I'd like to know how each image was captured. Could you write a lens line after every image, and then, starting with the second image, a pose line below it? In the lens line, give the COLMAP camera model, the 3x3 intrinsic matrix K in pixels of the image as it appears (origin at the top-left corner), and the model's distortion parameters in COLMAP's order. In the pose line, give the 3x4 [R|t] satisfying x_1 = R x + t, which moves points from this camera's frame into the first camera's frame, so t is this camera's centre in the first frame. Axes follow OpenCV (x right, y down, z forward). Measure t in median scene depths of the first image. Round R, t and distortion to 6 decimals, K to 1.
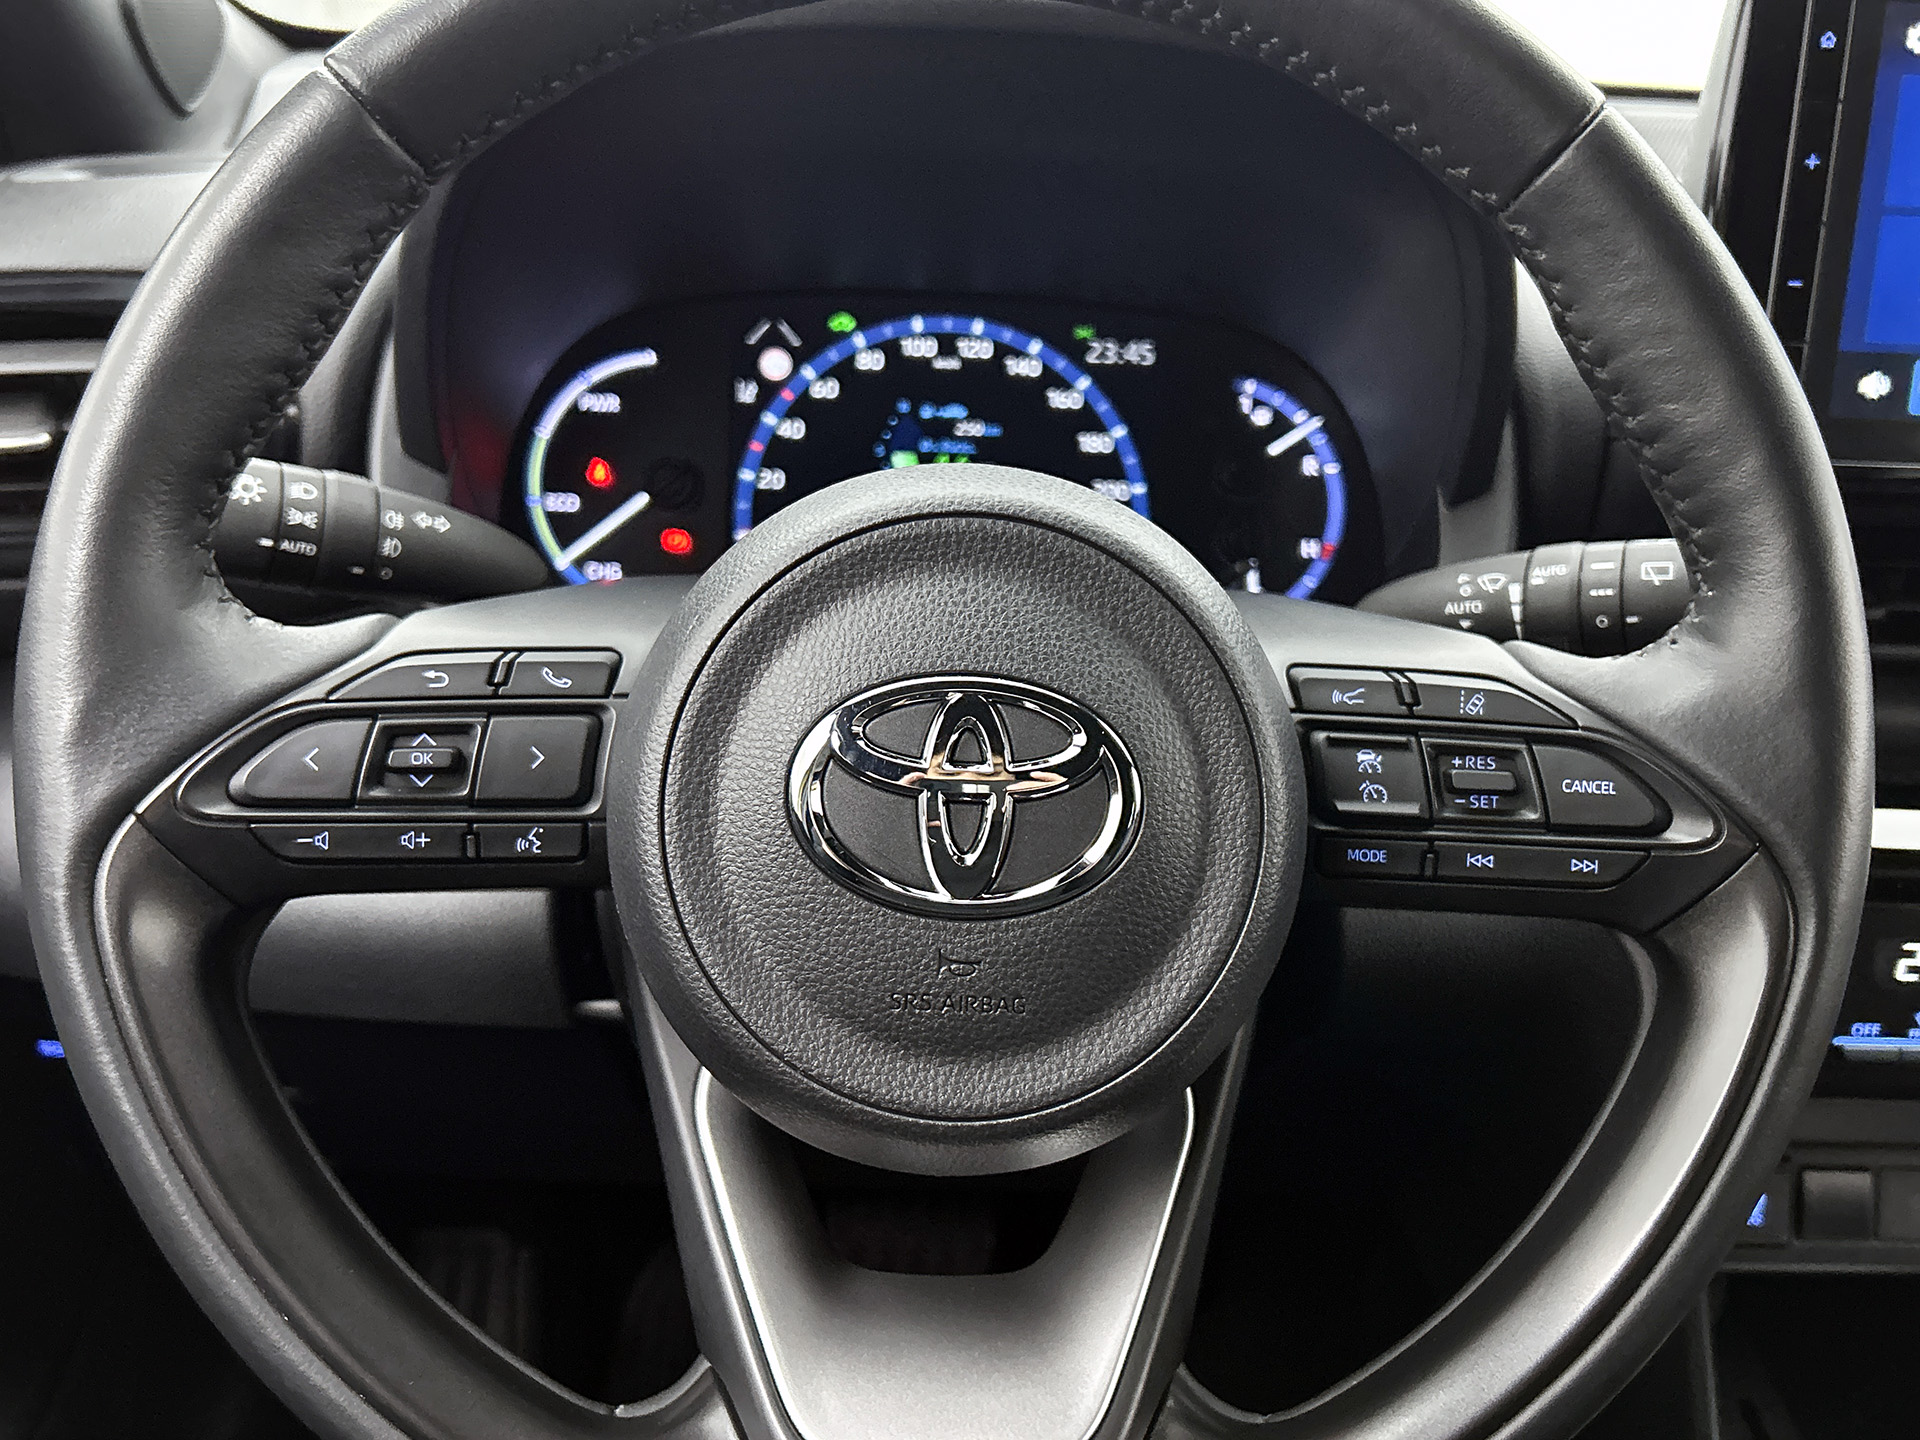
lens RADIAL K [[1764.2, 0, 902.4], [0, 1764.2, 715.5], [0, 0, 1]] dist [0.185625, -0.002494]
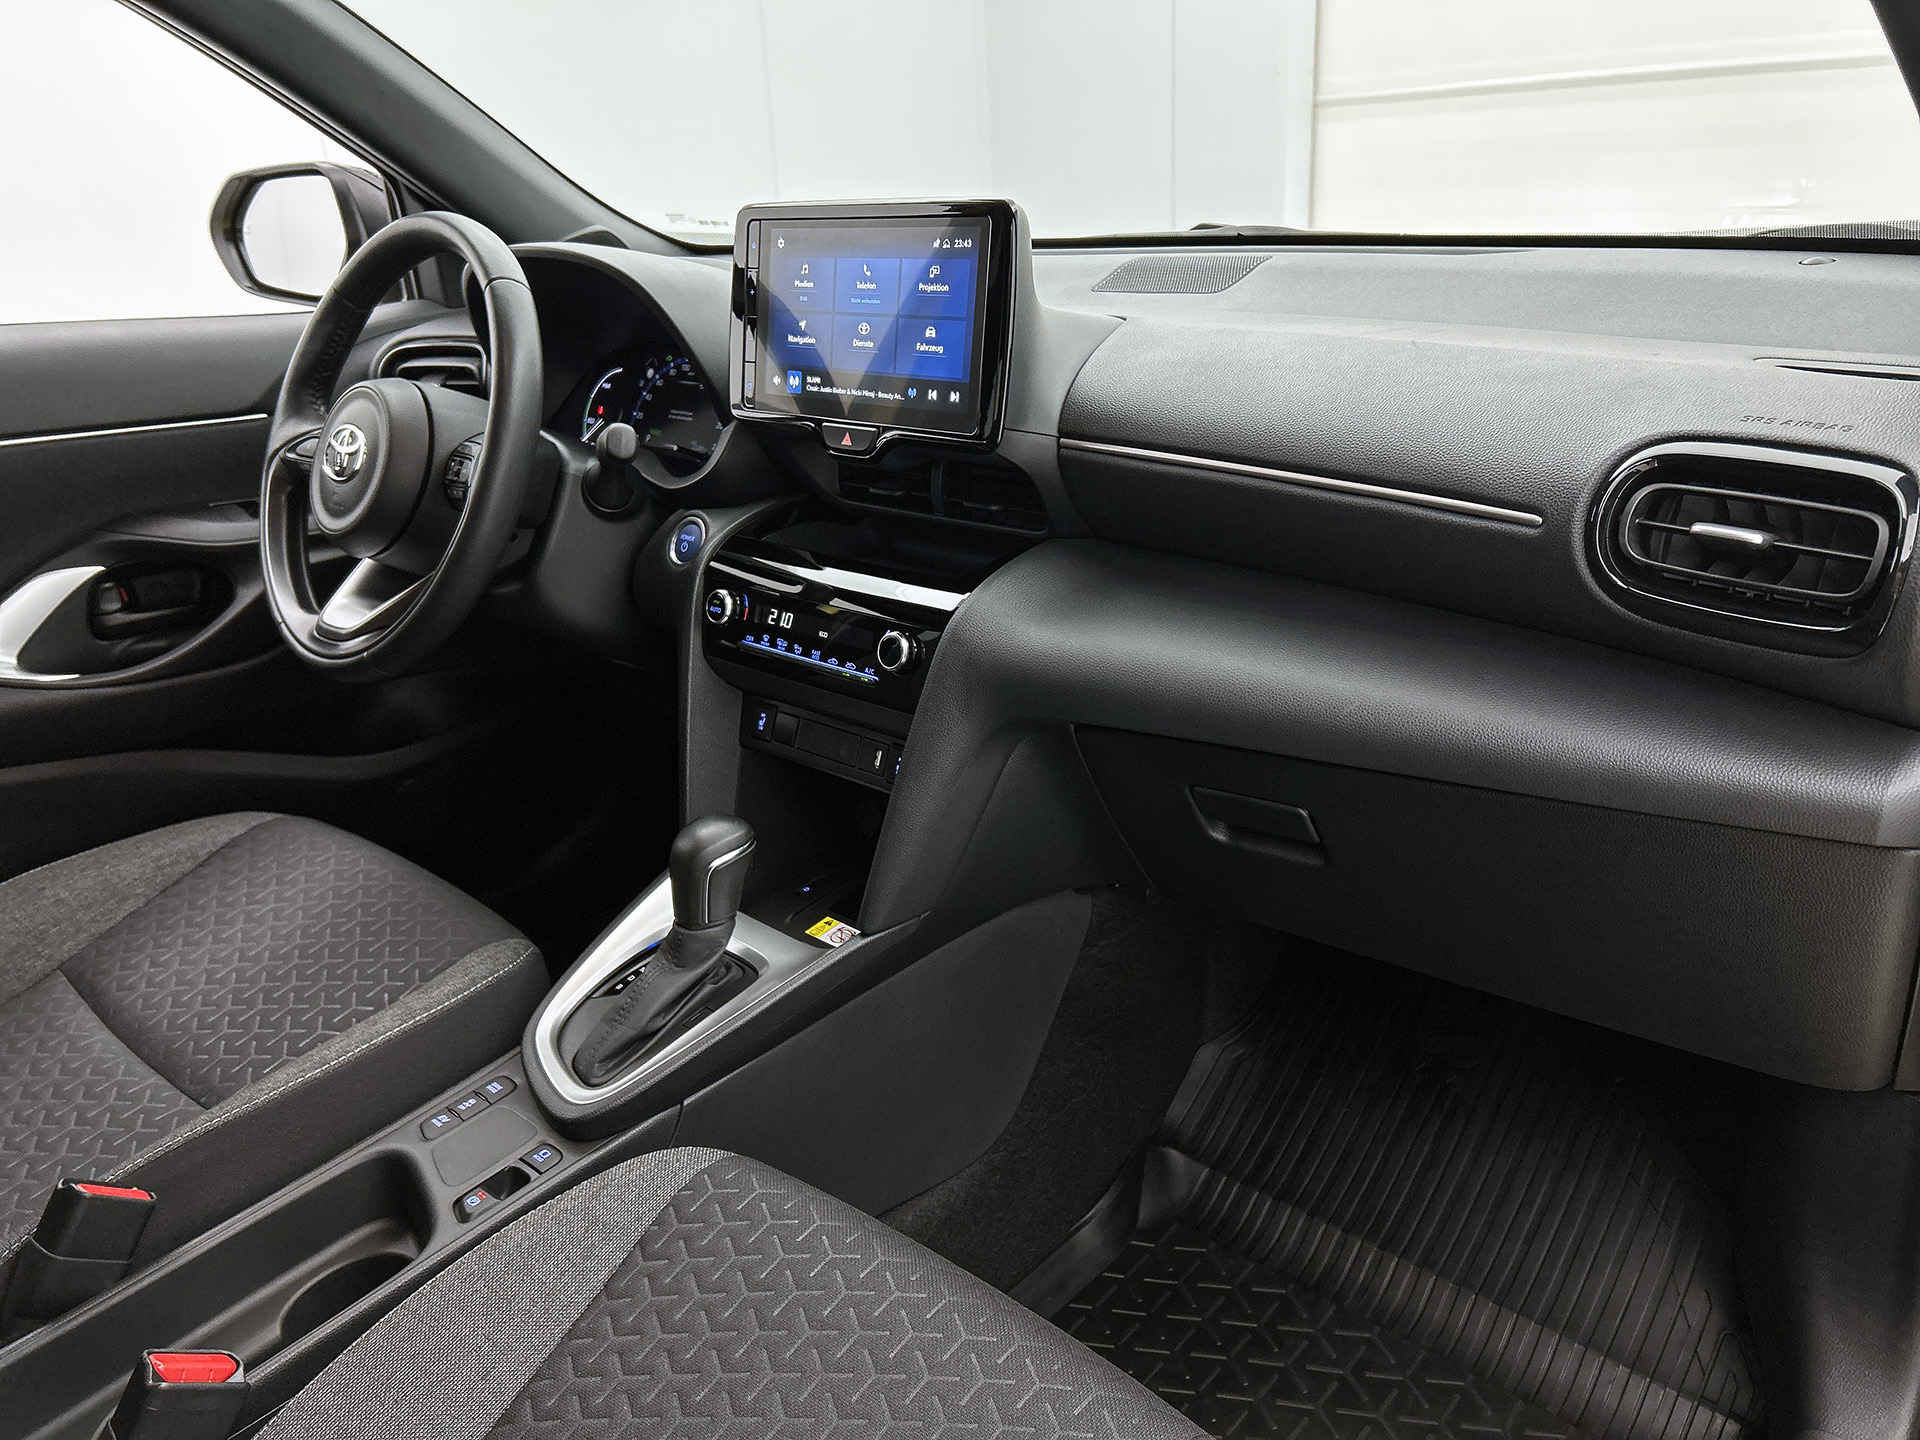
lens RADIAL K [[1426.3, 0, 960.0], [0, 1426.3, 720.0], [0, 0, 1]] dist [0.082625, -0.124798]
pose [[0.730407, 0.173846, -0.660517, 1.780381], [-0.183685, 0.981435, 0.055190, 0.107834], [0.657849, 0.081016, 0.748780, -0.259515]]
